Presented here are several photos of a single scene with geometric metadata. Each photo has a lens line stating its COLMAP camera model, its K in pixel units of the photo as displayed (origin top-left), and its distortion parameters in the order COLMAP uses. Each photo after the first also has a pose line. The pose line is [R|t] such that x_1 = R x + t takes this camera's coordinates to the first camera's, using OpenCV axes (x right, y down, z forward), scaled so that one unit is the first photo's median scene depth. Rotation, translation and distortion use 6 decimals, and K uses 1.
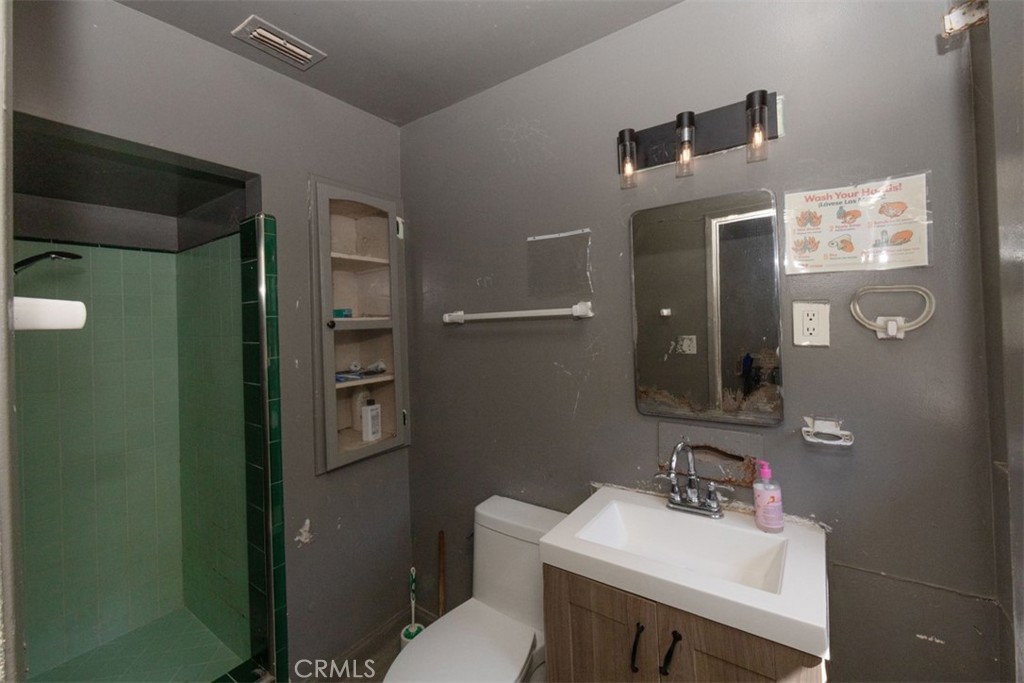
lens RADIAL K [[399.9, 0, 508.9], [0, 399.9, 336.1], [0, 0, 1]] dist [-0.007549, 0.000731]
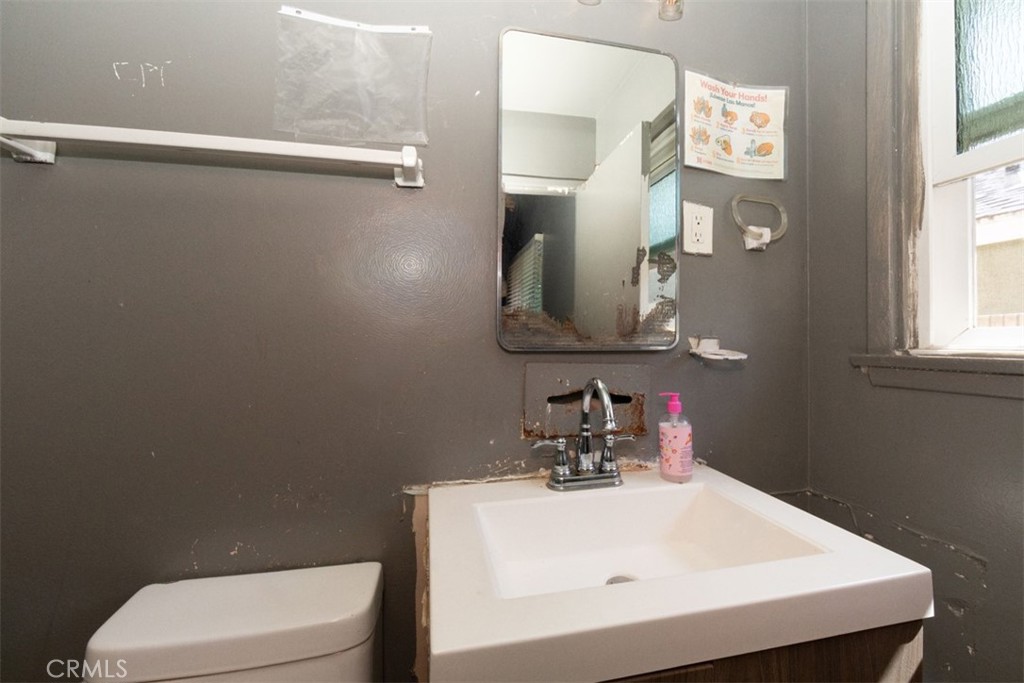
lens RADIAL K [[399.9, 0, 508.9], [0, 399.9, 336.1], [0, 0, 1]] dist [-0.007549, 0.000731]
pose [[0.678124, 0.037831, 0.733973, -0.151639], [-0.014461, 0.999168, -0.038140, 0.241373], [-0.734805, 0.015250, 0.678107, 0.712178]]
